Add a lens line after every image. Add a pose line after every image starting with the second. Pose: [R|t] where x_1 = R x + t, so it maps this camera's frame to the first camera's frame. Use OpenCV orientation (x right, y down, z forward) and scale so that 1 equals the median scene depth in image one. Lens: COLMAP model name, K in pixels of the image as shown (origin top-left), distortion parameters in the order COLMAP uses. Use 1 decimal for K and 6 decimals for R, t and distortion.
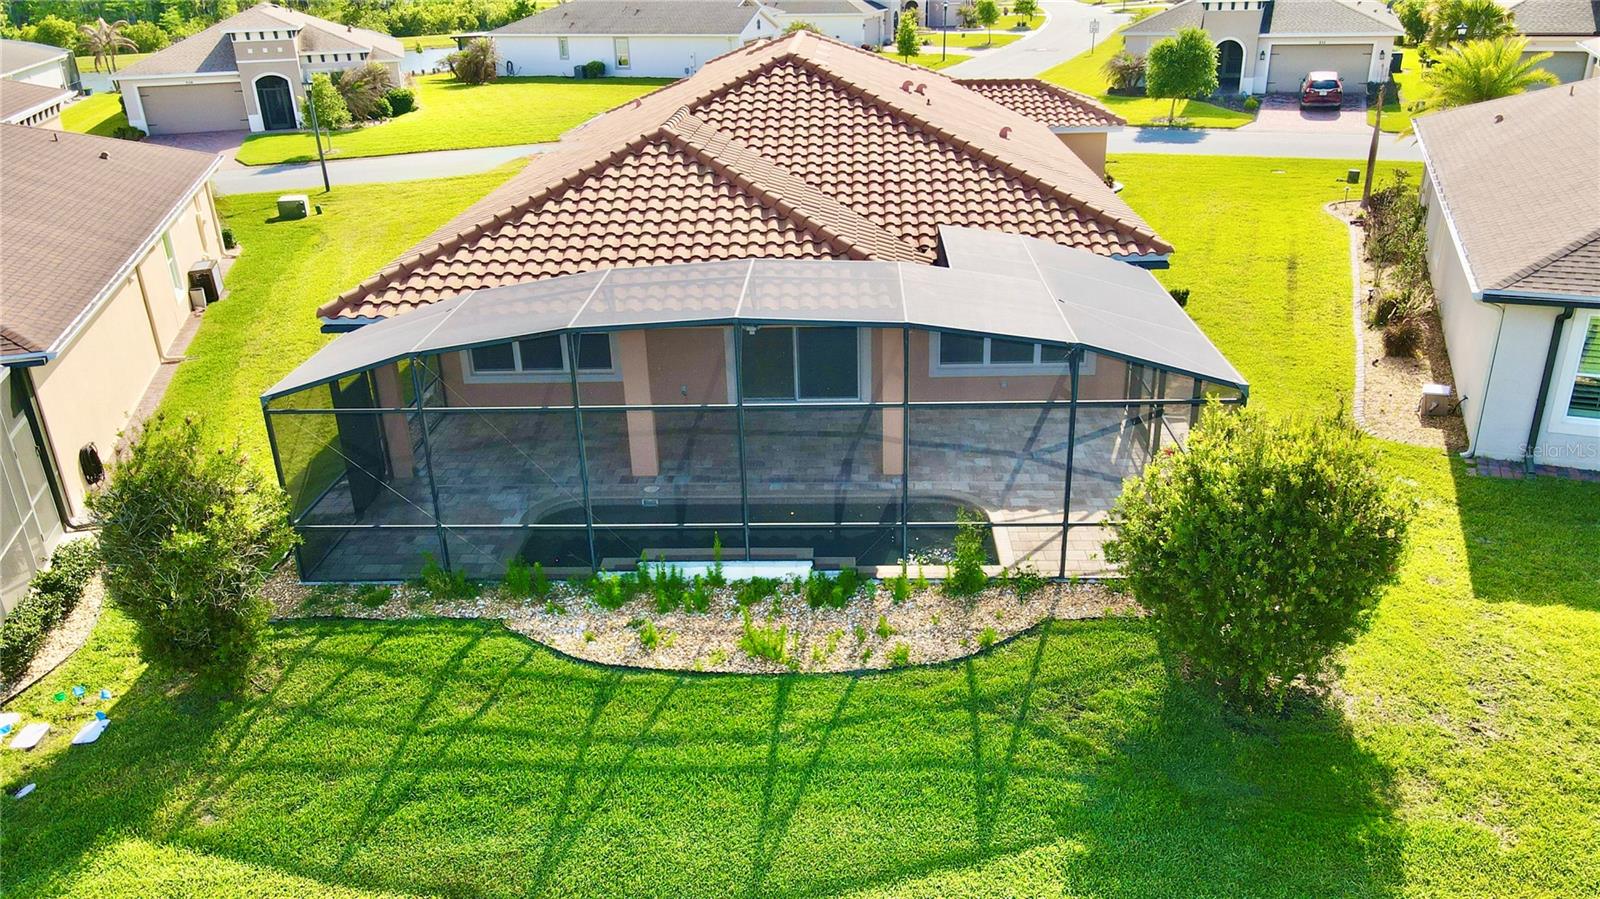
lens RADIAL K [[1177.8, 0, 800.5], [0, 1177.8, 444.1], [0, 0, 1]] dist [0.010678, 0.011724]
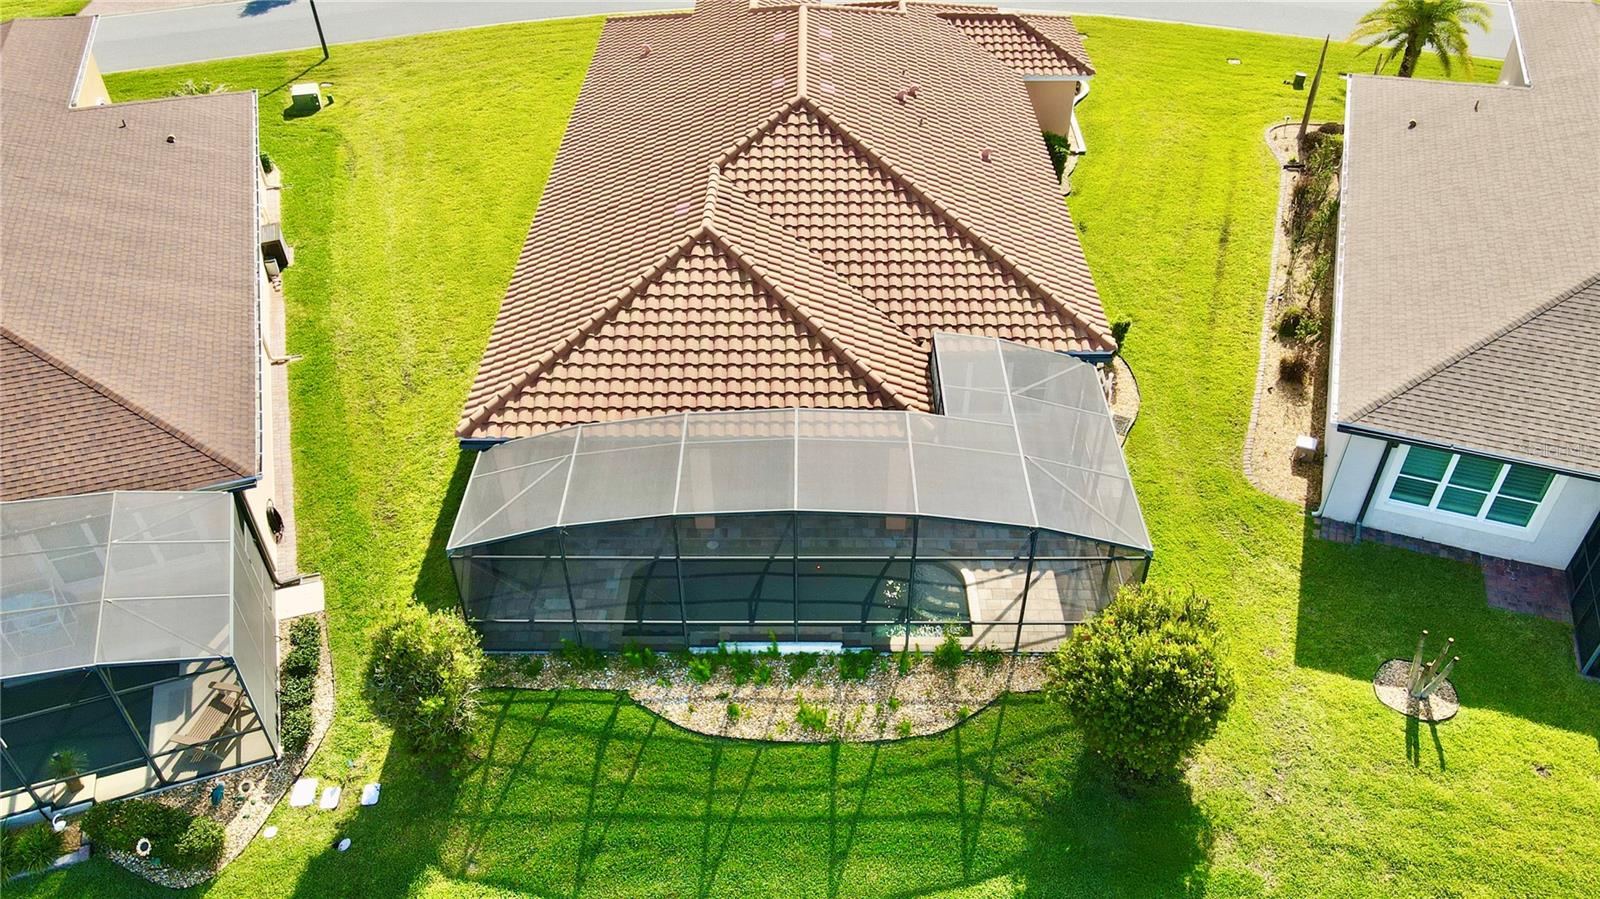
lens RADIAL K [[1177.8, 0, 801.6], [0, 1177.8, 446.8], [0, 0, 1]] dist [0.010678, 0.011724]
pose [[0.998957, -0.006390, 0.045202, -0.102326], [-0.006798, 0.958294, 0.285703, -0.536020], [-0.045142, -0.285712, 0.957252, -0.291448]]
